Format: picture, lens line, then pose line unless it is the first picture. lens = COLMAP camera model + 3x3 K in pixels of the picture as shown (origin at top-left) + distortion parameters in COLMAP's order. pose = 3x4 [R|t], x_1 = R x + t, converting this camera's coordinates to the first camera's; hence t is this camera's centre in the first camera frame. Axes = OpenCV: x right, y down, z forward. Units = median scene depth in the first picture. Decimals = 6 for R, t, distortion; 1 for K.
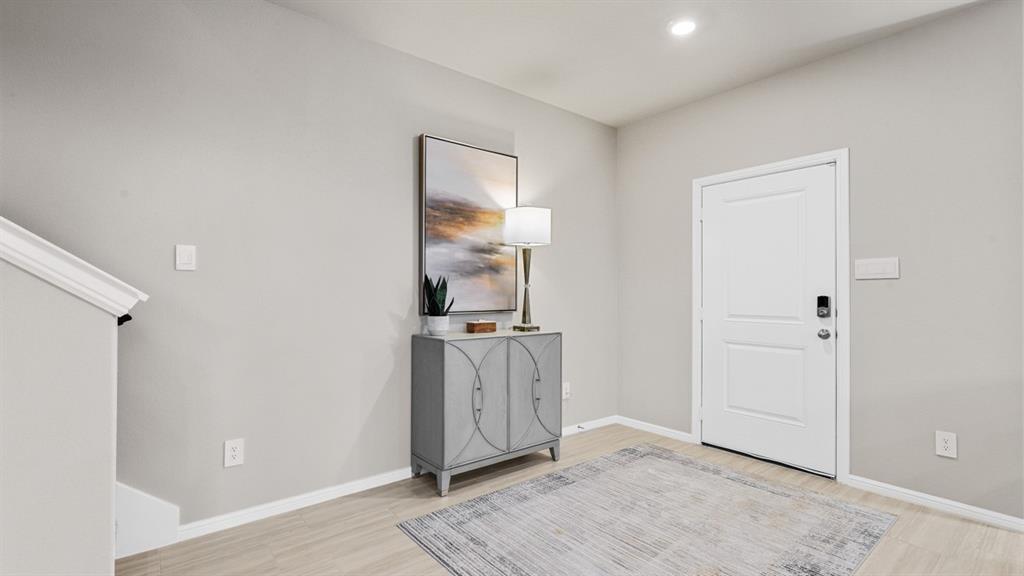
lens RADIAL K [[463.3, 0, 511.5], [0, 463.3, 287.7], [0, 0, 1]] dist [0.003316, 0.000570]
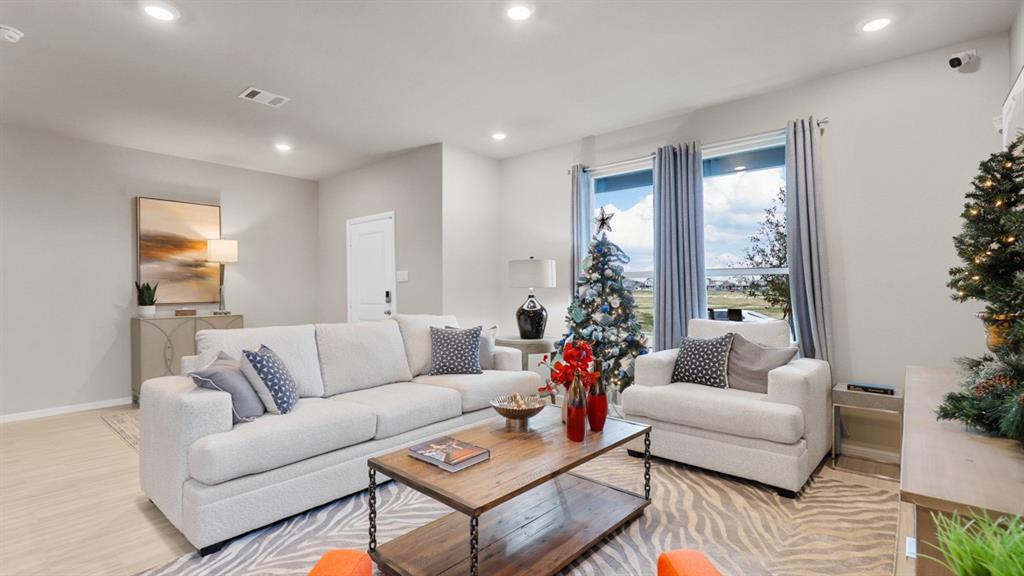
lens RADIAL K [[463.3, 0, 513.1], [0, 463.3, 288.7], [0, 0, 1]] dist [0.003316, 0.000570]
pose [[0.983979, -0.011148, 0.177936, 0.785757], [0.009780, 0.999915, 0.008565, -0.002157], [-0.178016, -0.006688, 0.984005, -0.824096]]
